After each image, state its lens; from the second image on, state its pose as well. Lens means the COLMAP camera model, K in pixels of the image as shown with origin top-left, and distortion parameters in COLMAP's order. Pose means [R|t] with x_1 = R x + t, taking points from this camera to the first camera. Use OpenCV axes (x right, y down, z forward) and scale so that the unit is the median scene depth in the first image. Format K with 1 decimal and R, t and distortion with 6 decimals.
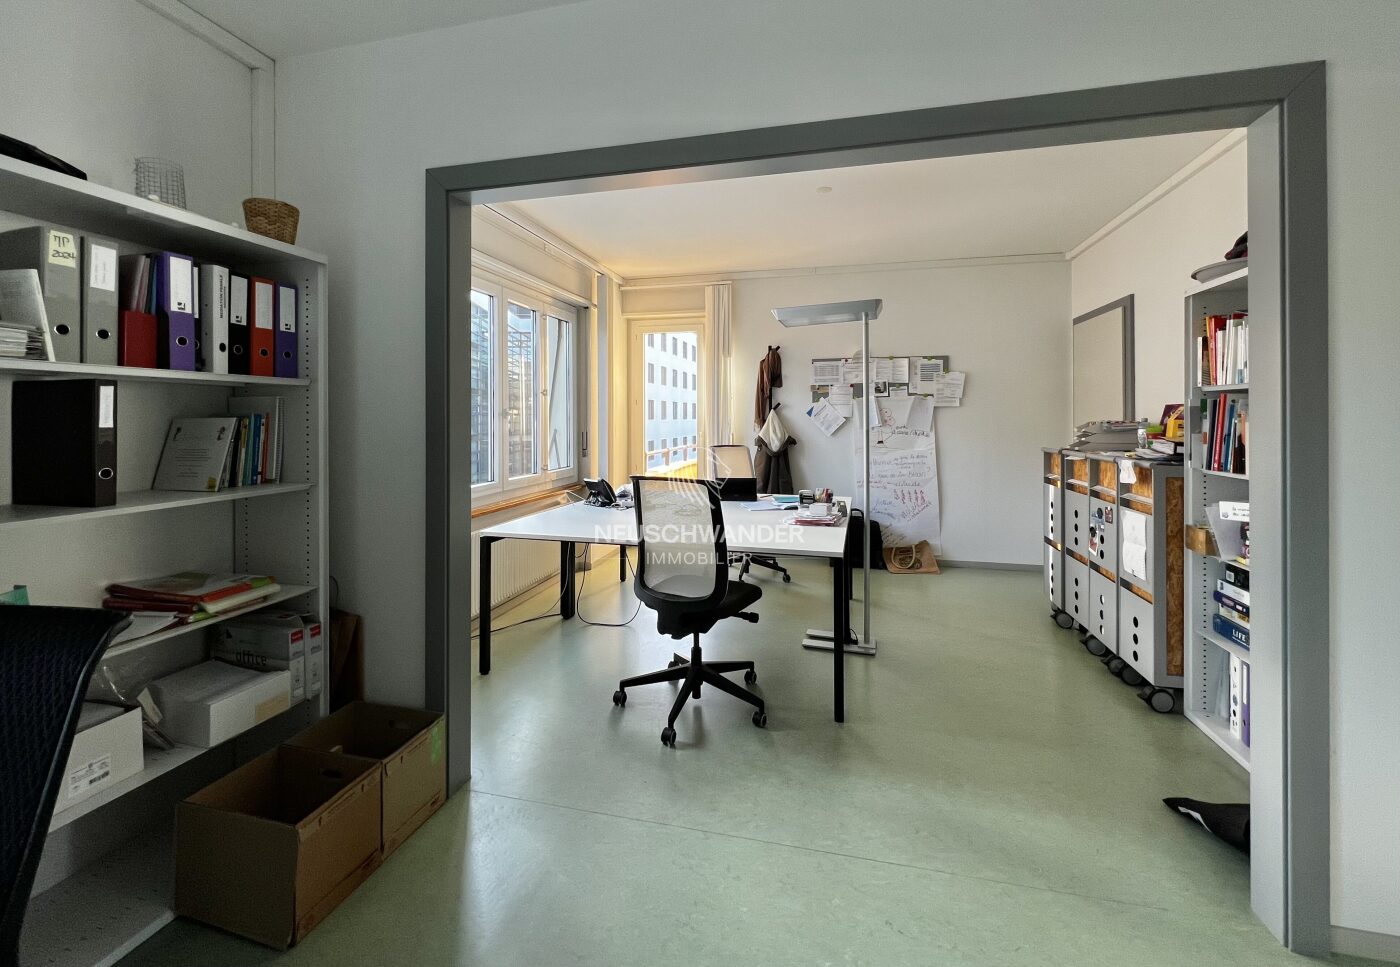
lens RADIAL K [[555.4, 0, 711.2], [0, 555.4, 414.3], [0, 0, 1]] dist [0.000887, 0.000064]
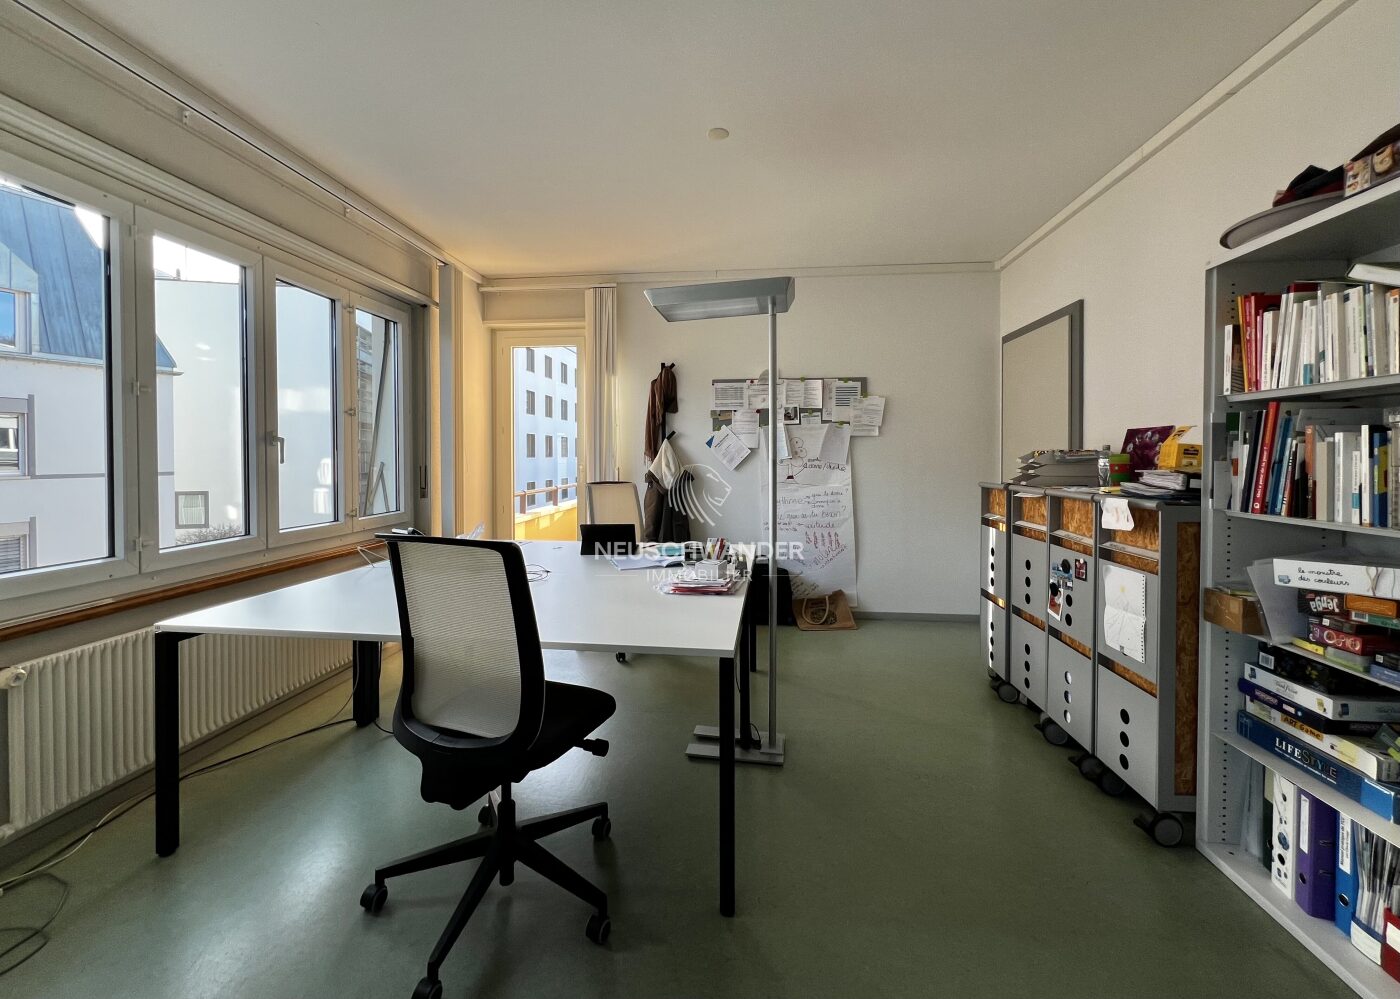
lens RADIAL K [[549.1, 0, 694.5], [0, 549.1, 461.0], [0, 0, 1]] dist [0.000256, 0.000048]
pose [[0.992177, -0.000901, 0.124839, 0.086287], [-0.001244, 0.999853, 0.017109, 0.017872], [-0.124836, -0.017131, 0.992029, 0.293421]]
